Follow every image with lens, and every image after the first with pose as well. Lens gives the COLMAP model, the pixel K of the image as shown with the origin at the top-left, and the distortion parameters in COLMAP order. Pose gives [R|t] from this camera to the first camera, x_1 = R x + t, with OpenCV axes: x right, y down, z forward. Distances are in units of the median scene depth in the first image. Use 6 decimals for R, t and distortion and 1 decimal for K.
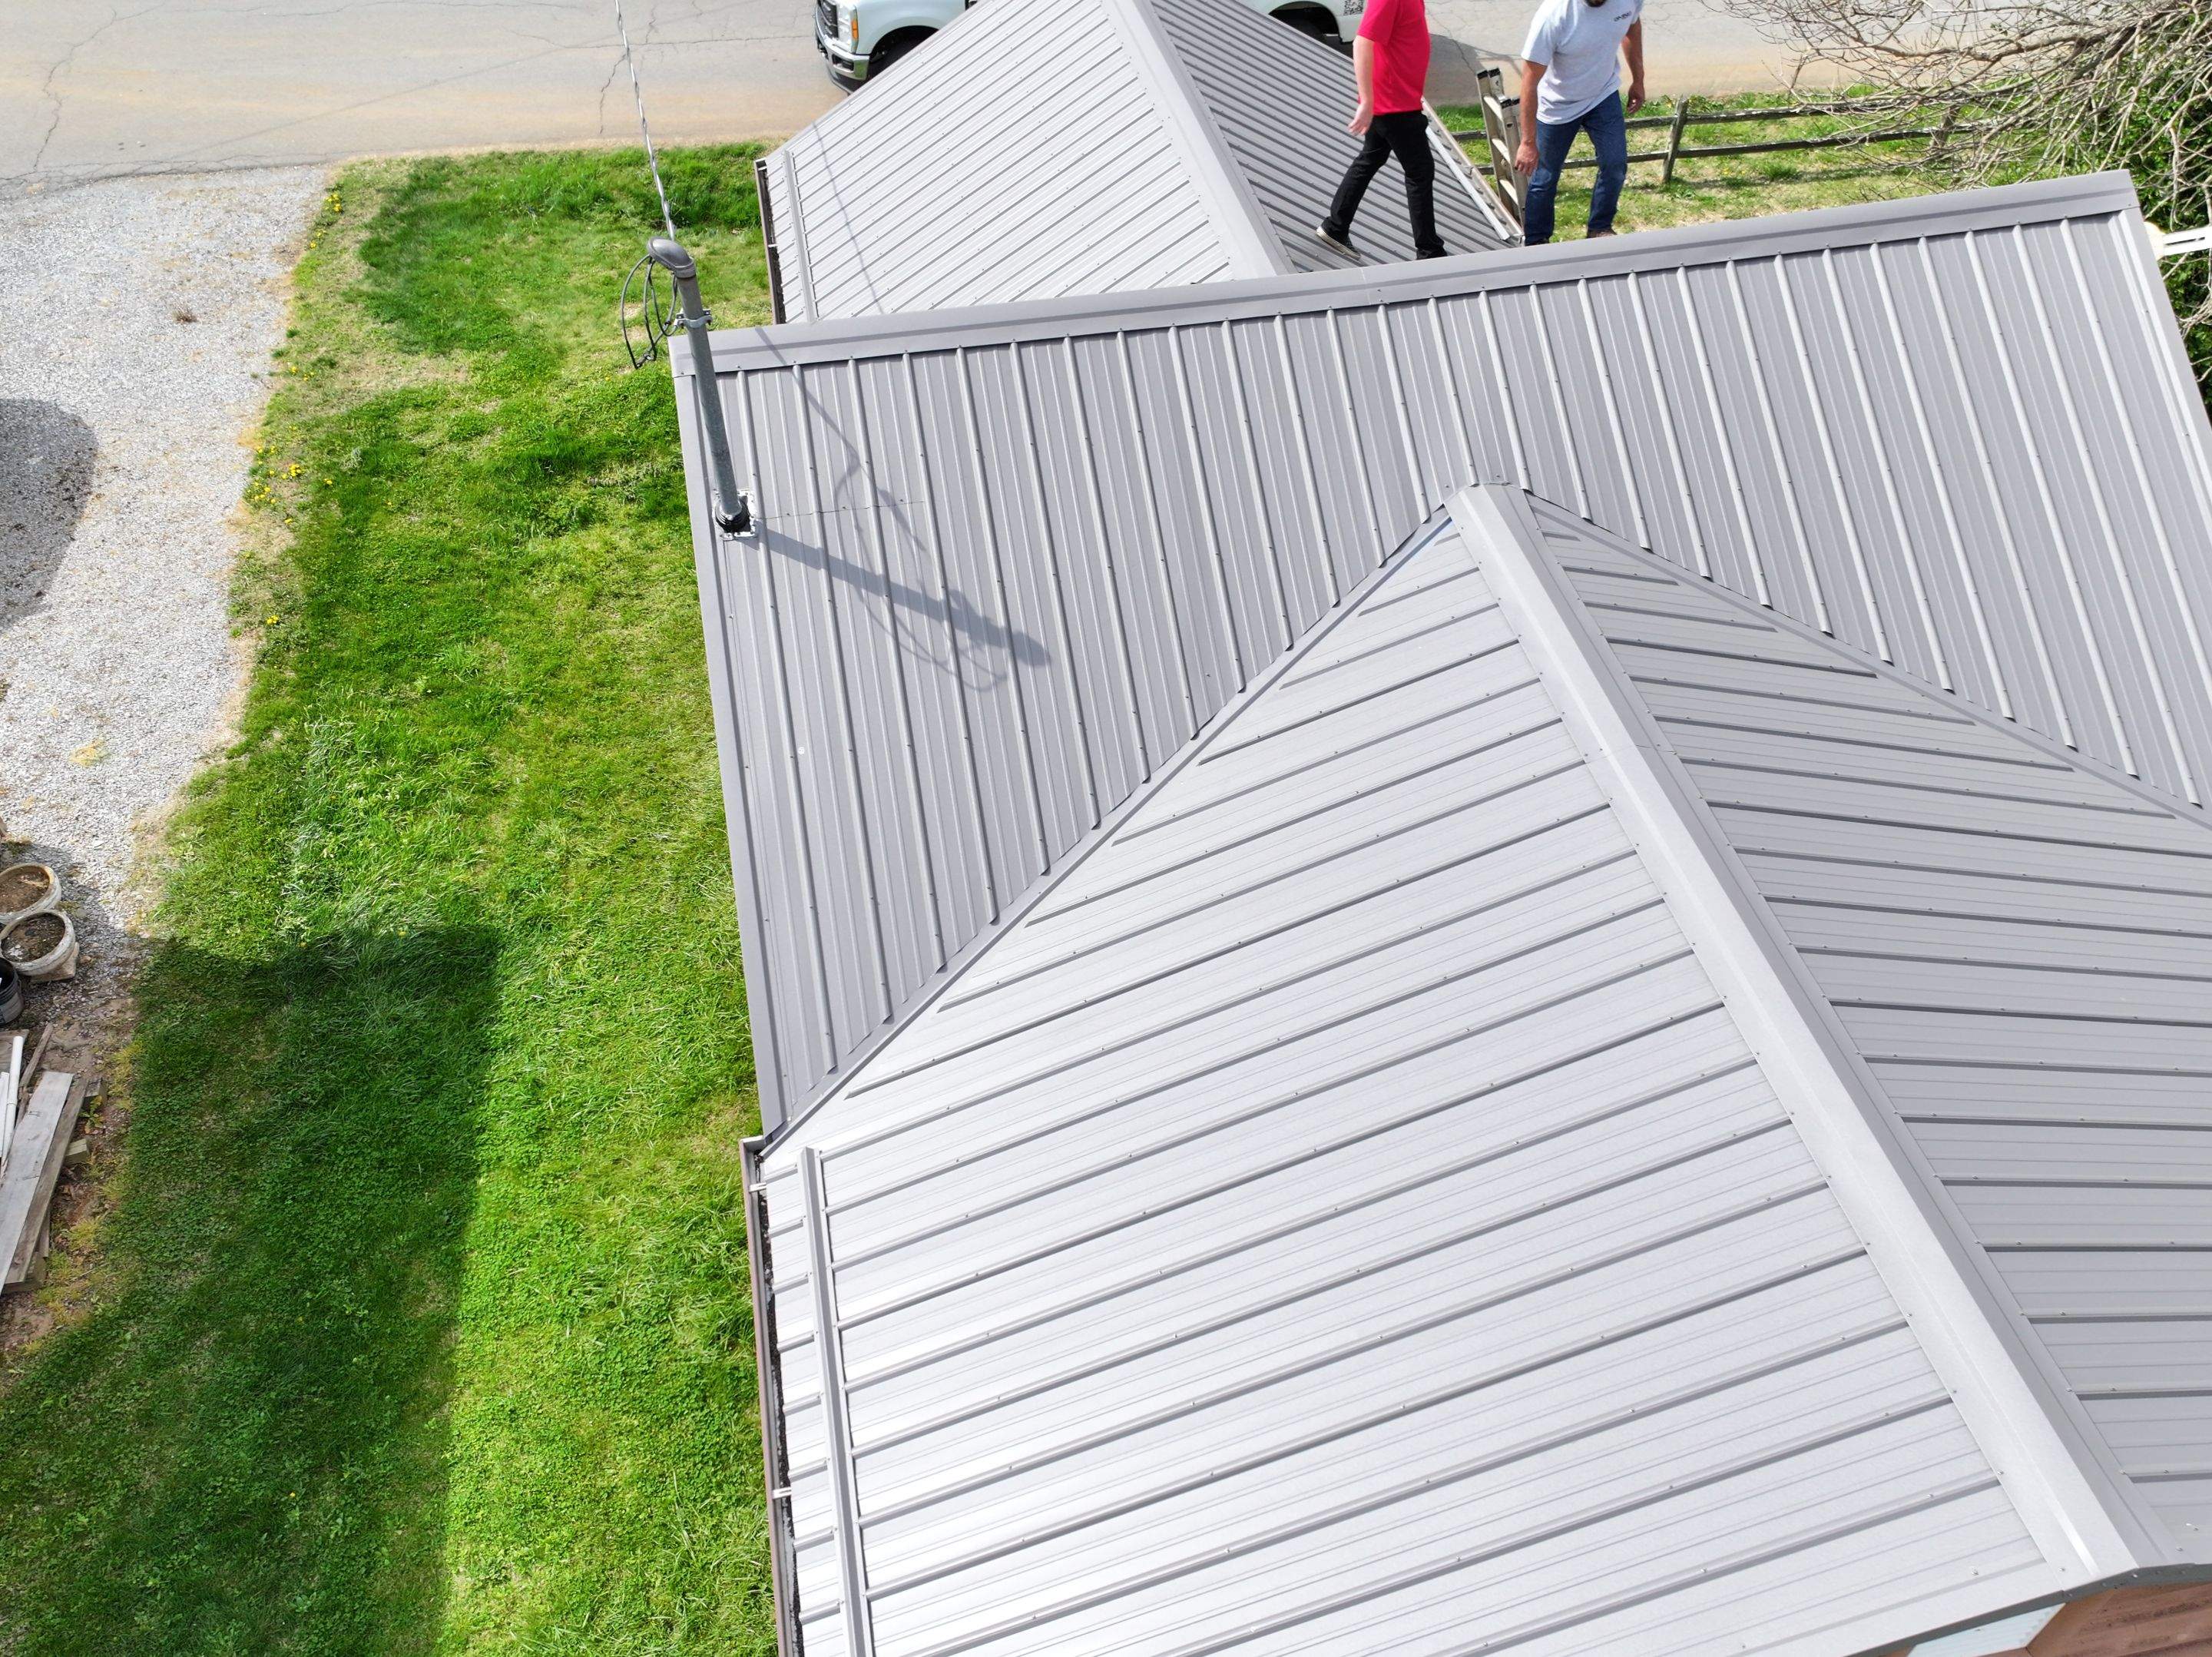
lens RADIAL K [[1788.7, 0, 1109.8], [0, 1788.7, 835.7], [0, 0, 1]] dist [-0.000313, 0.011102]
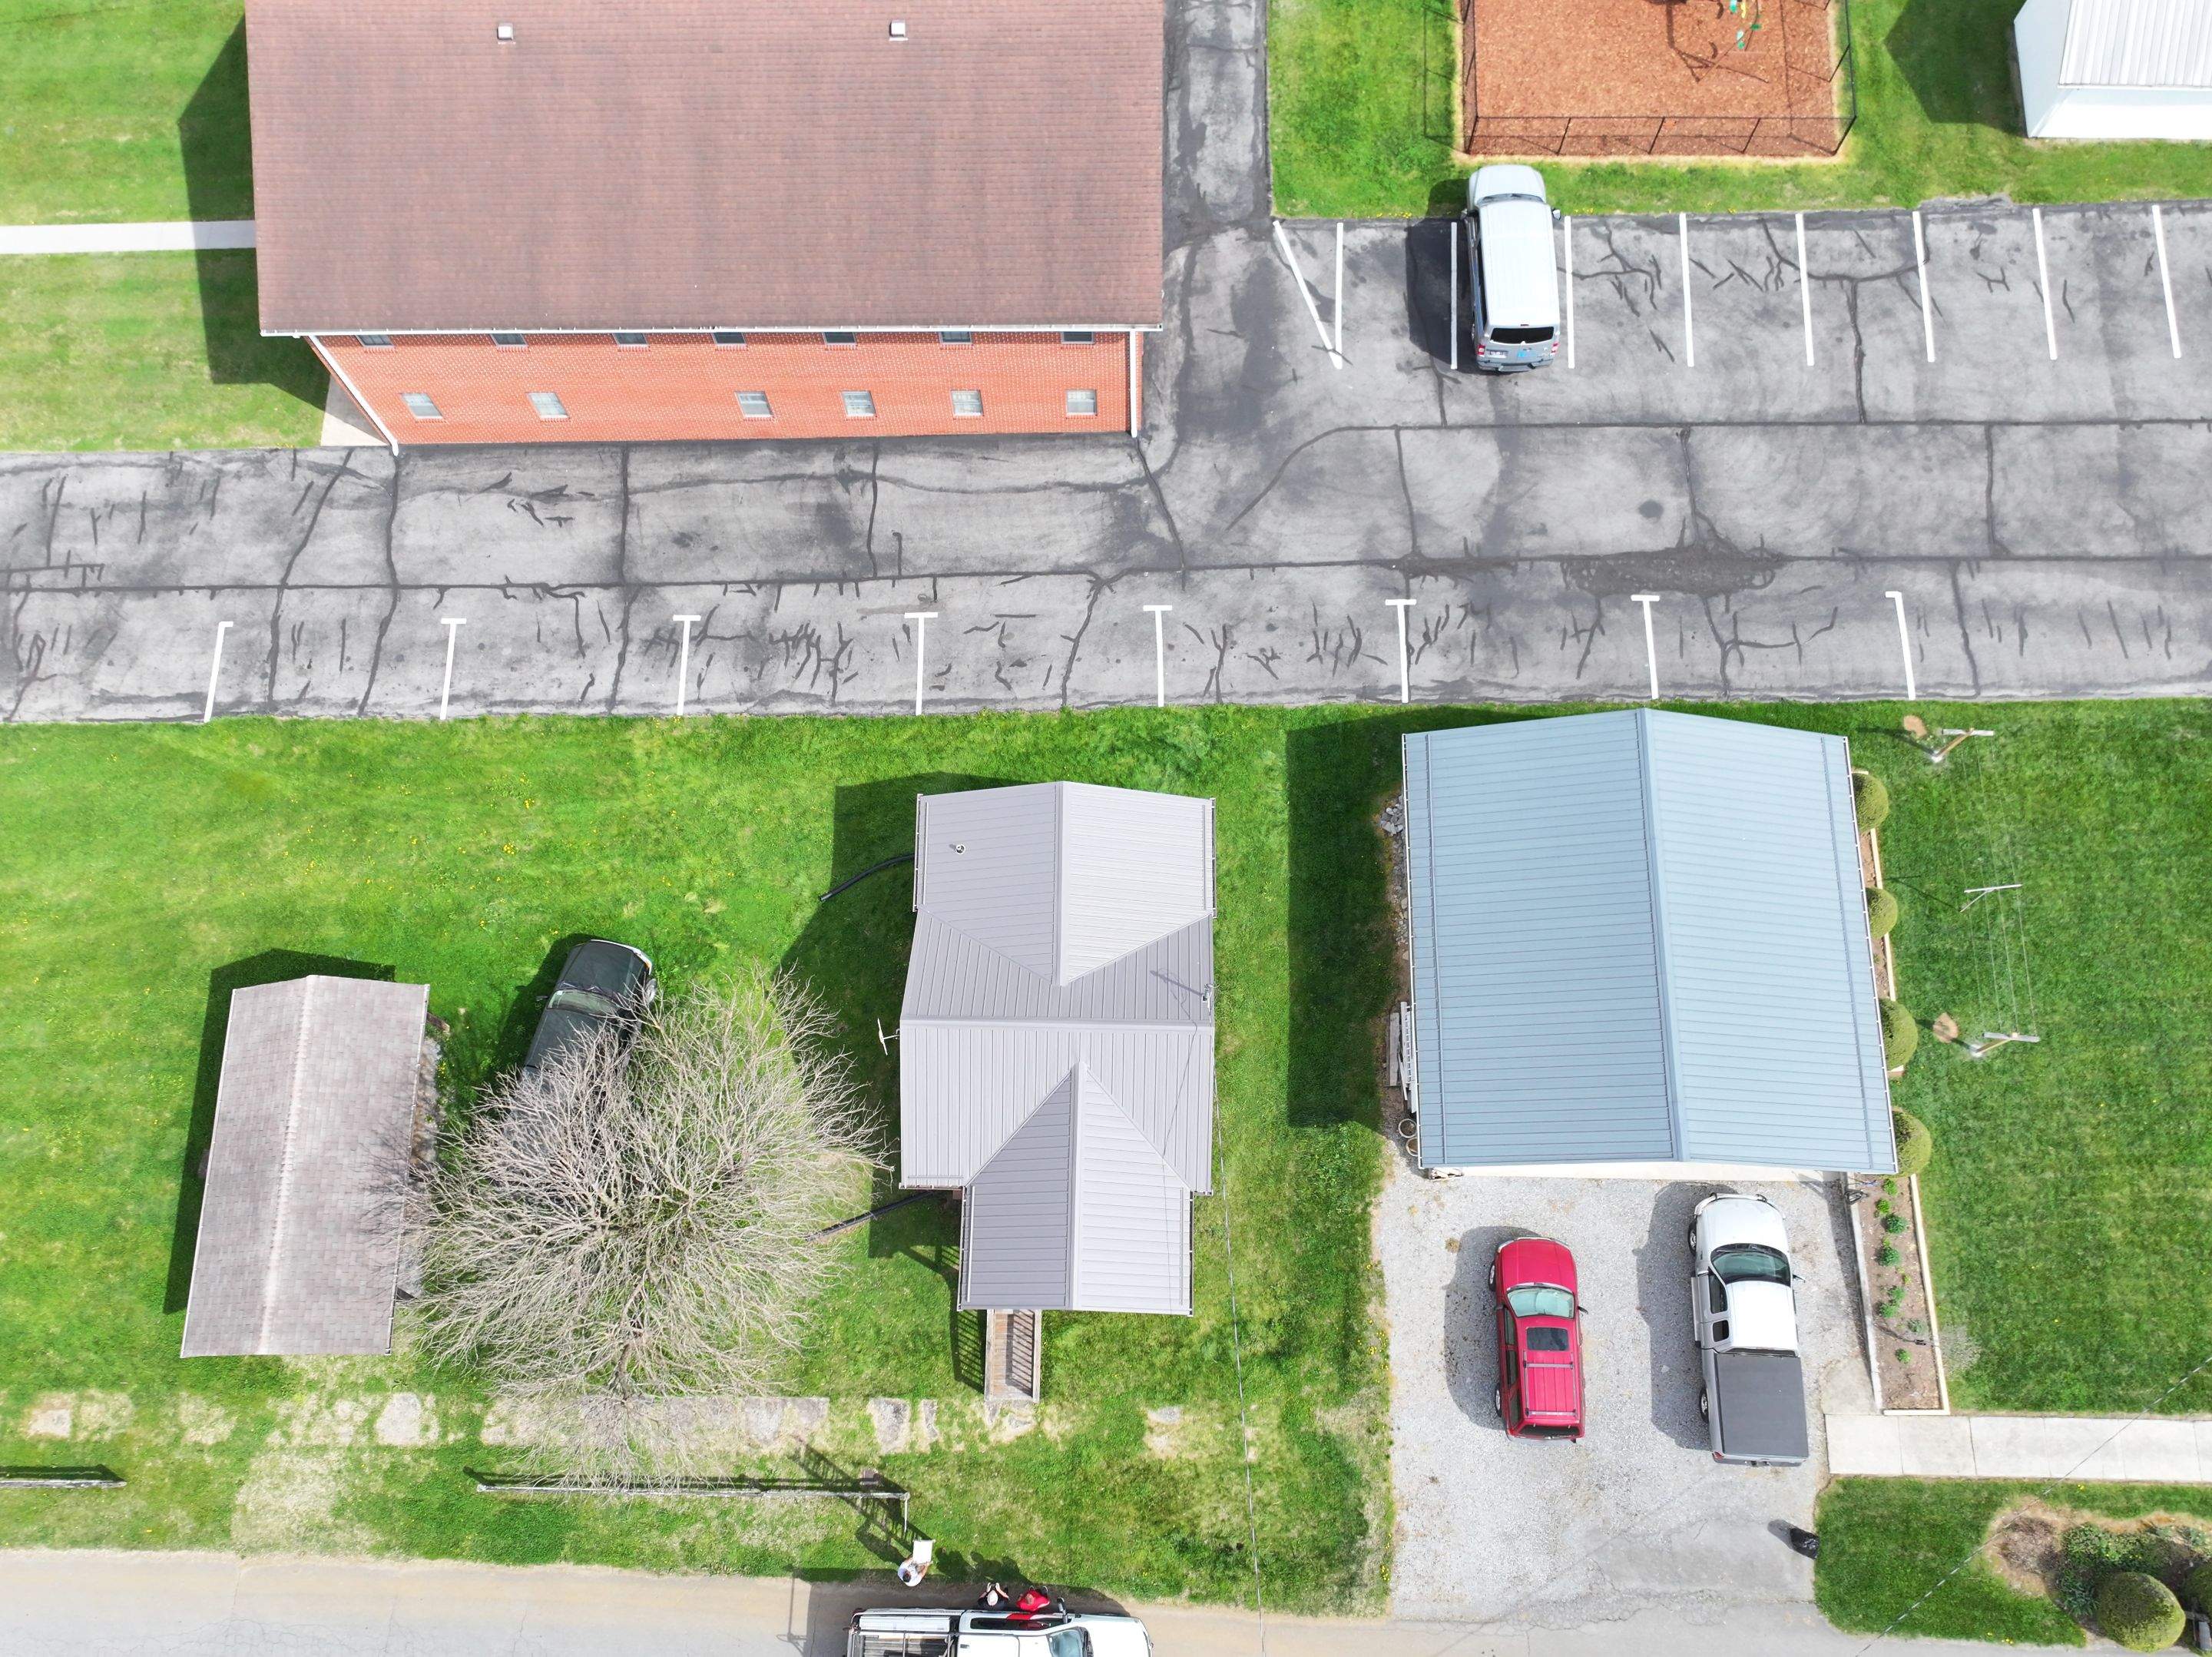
lens RADIAL K [[1788.7, 0, 1085.4], [0, 1788.7, 849.4], [0, 0, 1]] dist [-0.000313, 0.011102]
pose [[-0.976402, -0.191028, 0.100732, -0.196722], [0.178813, -0.453568, 0.873099, -2.911802], [-0.121098, 0.870508, 0.477023, -1.149271]]
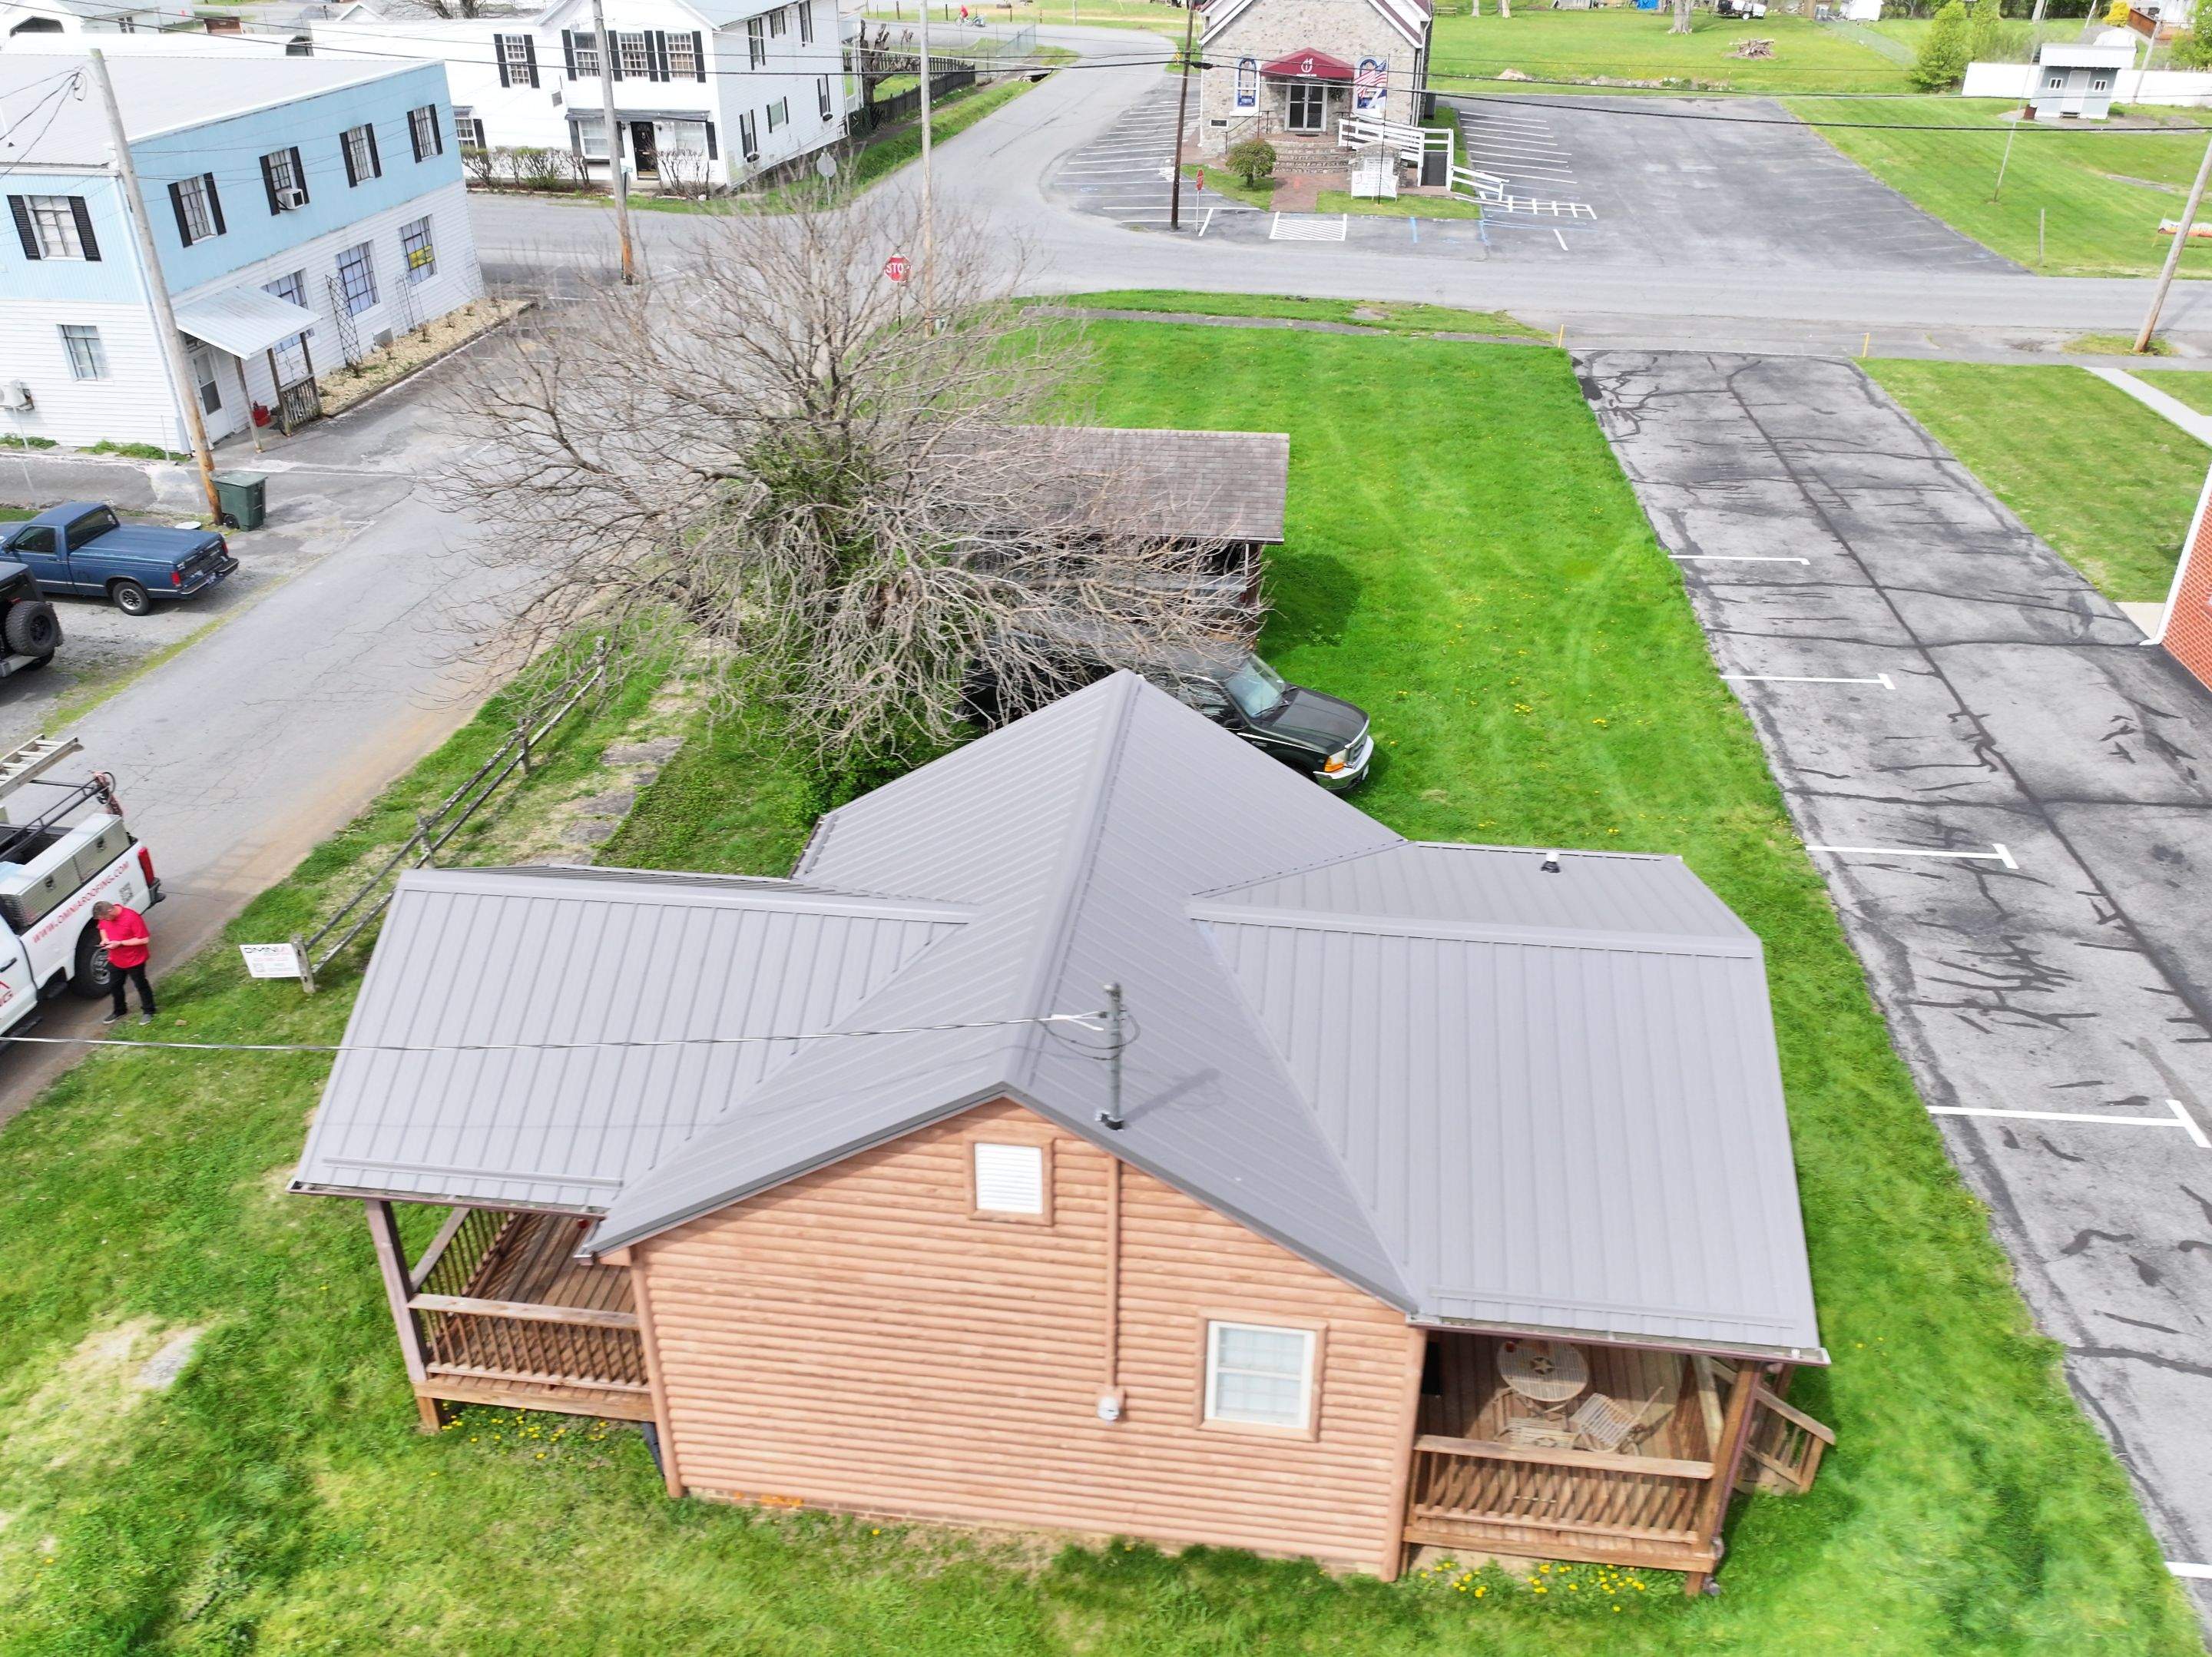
lens RADIAL K [[1788.7, 0, 1113.7], [0, 1788.7, 788.4], [0, 0, 1]] dist [-0.000313, 0.011102]
pose [[0.313337, -0.438728, 0.842222, -0.950517], [0.677062, 0.725090, 0.125821, -0.391899], [-0.665888, 0.530812, 0.524244, -0.037492]]
